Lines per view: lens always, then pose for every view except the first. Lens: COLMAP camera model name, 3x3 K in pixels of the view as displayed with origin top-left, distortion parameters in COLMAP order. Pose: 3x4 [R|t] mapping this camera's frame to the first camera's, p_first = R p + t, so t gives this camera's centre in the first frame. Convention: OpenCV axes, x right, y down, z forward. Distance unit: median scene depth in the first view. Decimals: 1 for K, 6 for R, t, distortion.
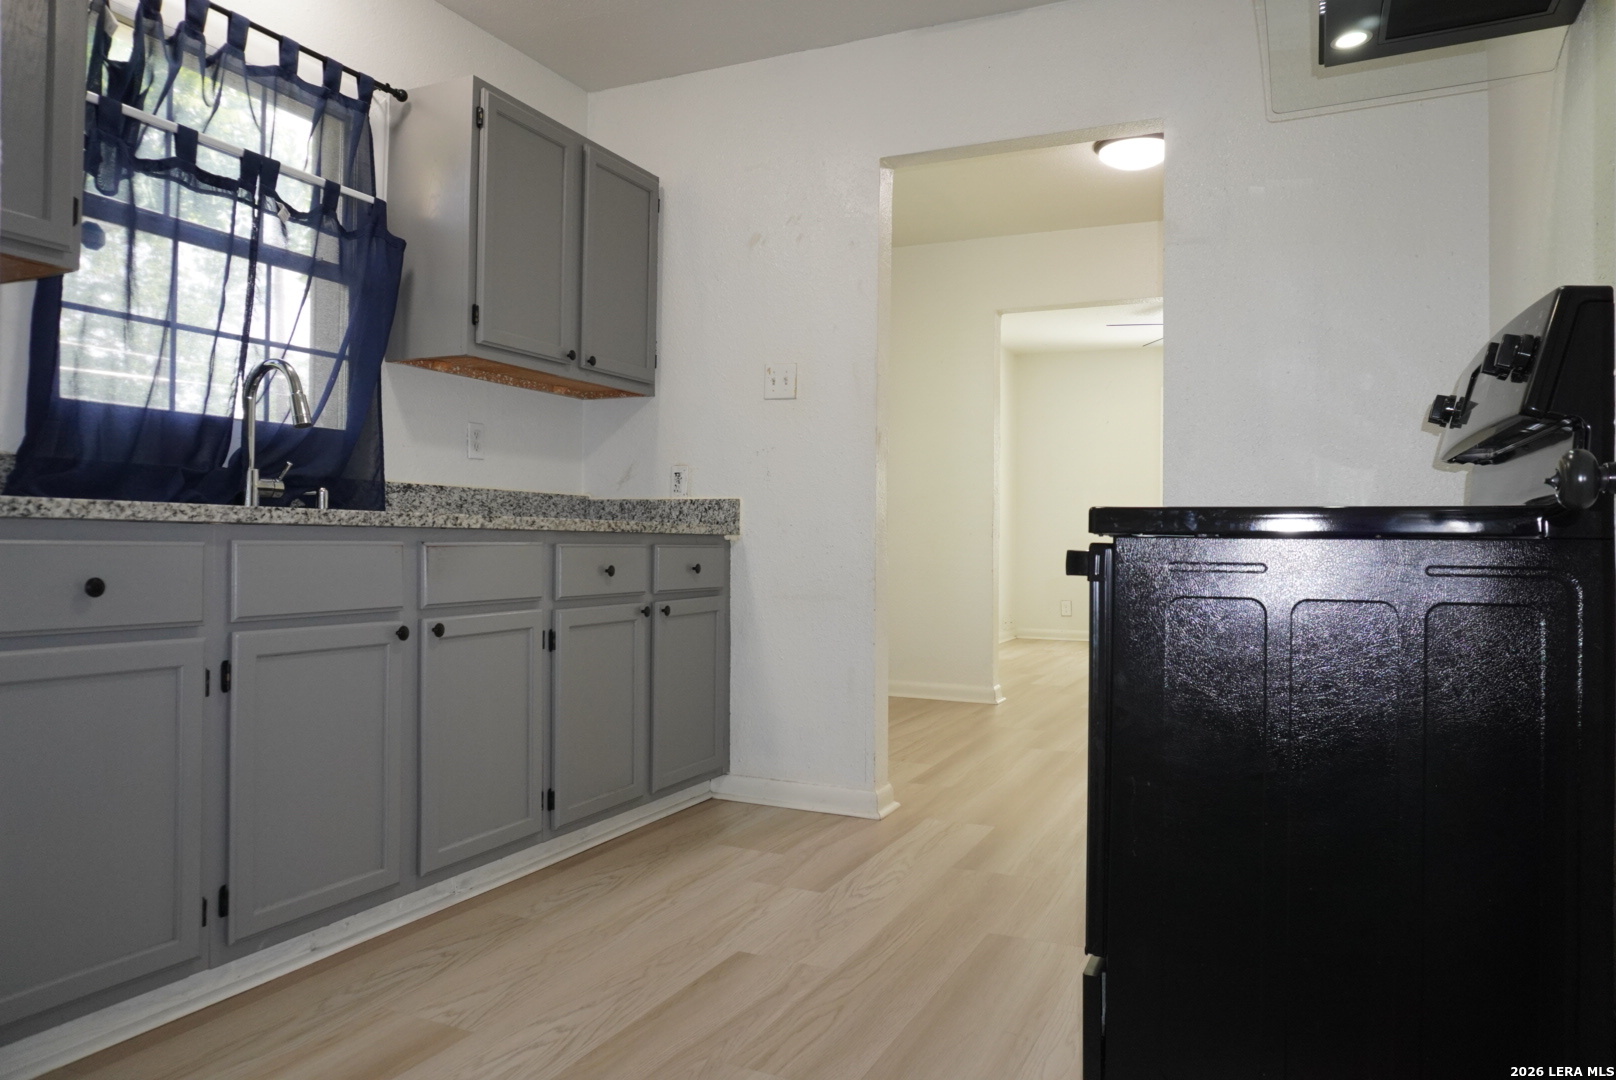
lens RADIAL K [[1086.5, 0, 820.8], [0, 1086.5, 536.3], [0, 0, 1]] dist [-0.000163, 0.000201]
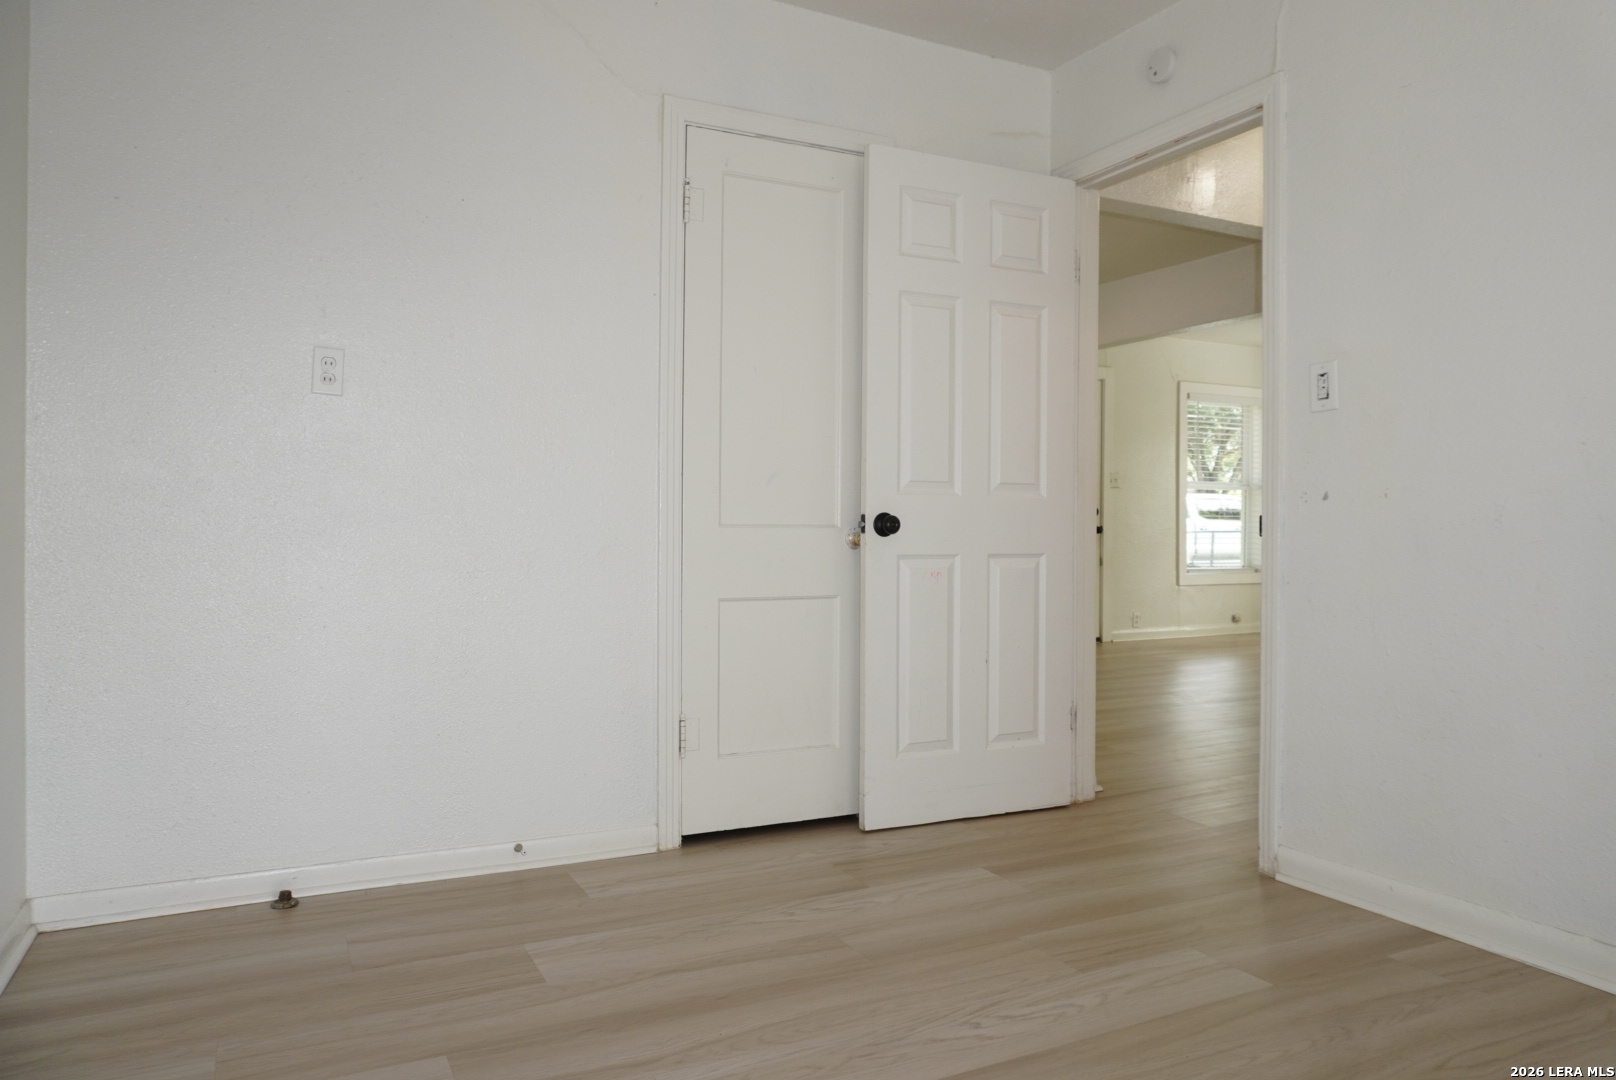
lens RADIAL K [[1107.4, 0, 808.0], [0, 1107.4, 540.0], [0, 0, 1]] dist [-0.001475, -0.000392]
pose [[-0.783517, -0.025413, 0.620850, -0.712060], [-0.019090, 0.999676, 0.016827, -0.024832], [-0.621076, 0.001332, -0.783749, 1.808796]]
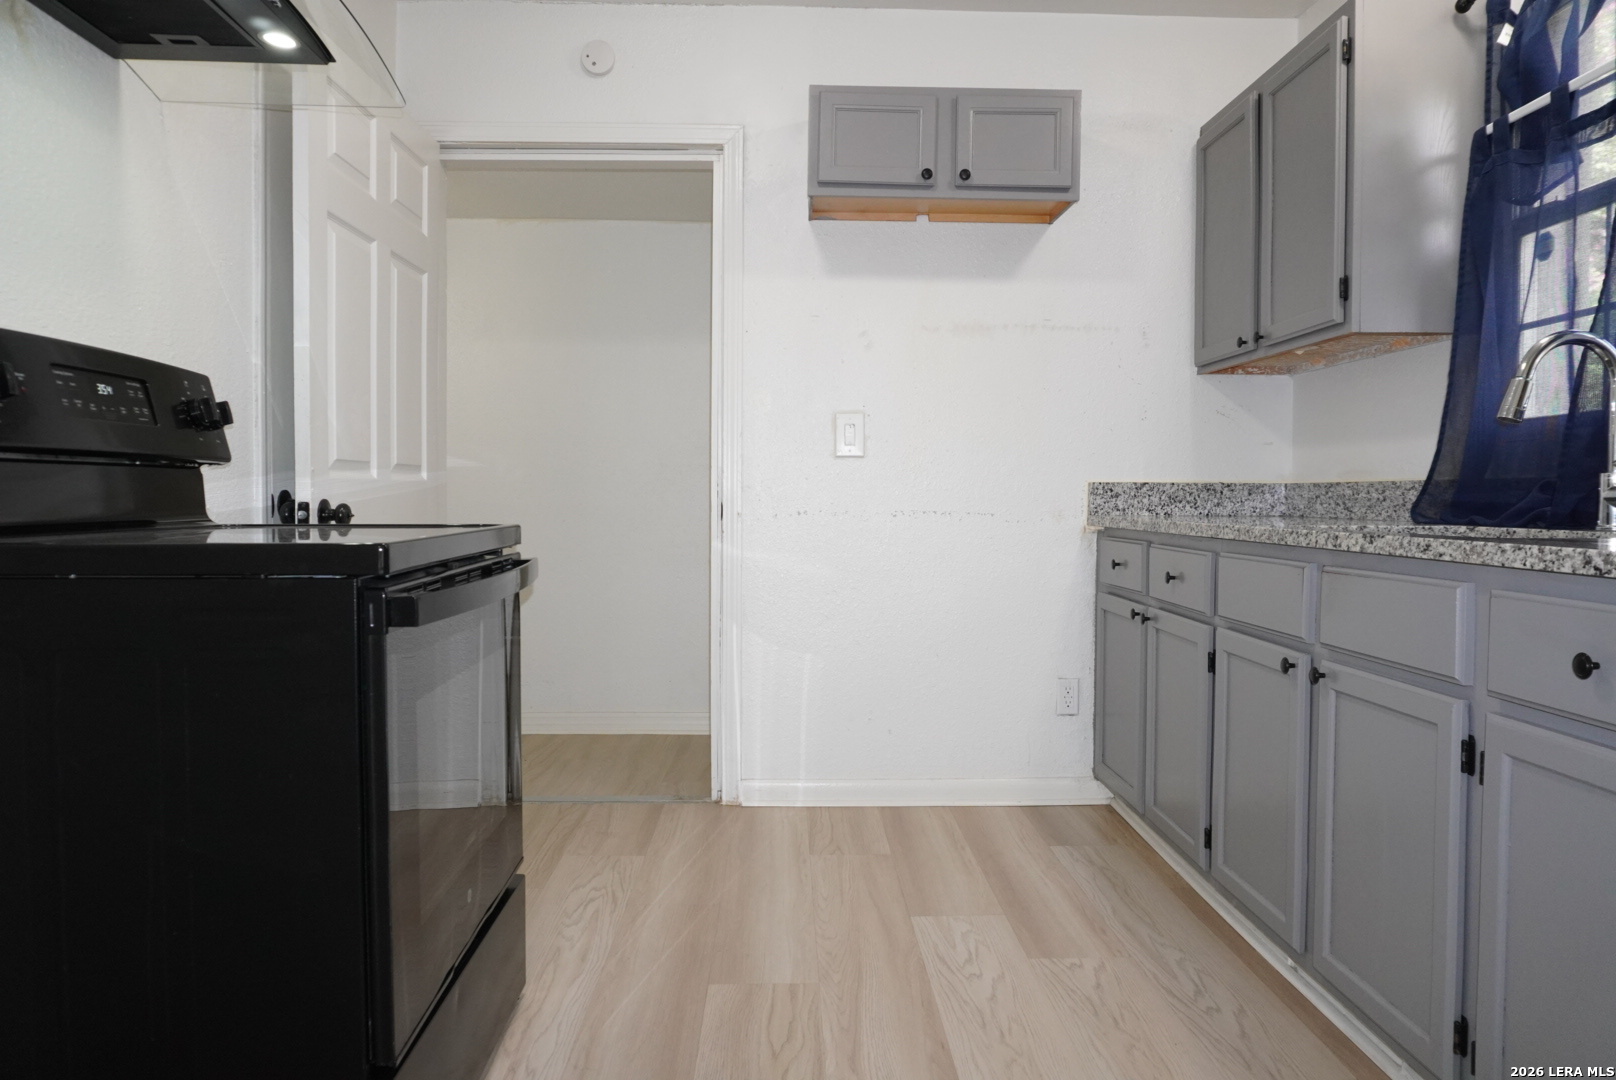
lens RADIAL K [[1086.5, 0, 820.8], [0, 1086.5, 536.3], [0, 0, 1]] dist [-0.000163, 0.000201]
pose [[-0.894642, 0.000692, -0.446783, 0.397584], [-0.012291, 0.999582, 0.026160, -0.039513], [0.446614, 0.028895, -0.894260, 1.823395]]
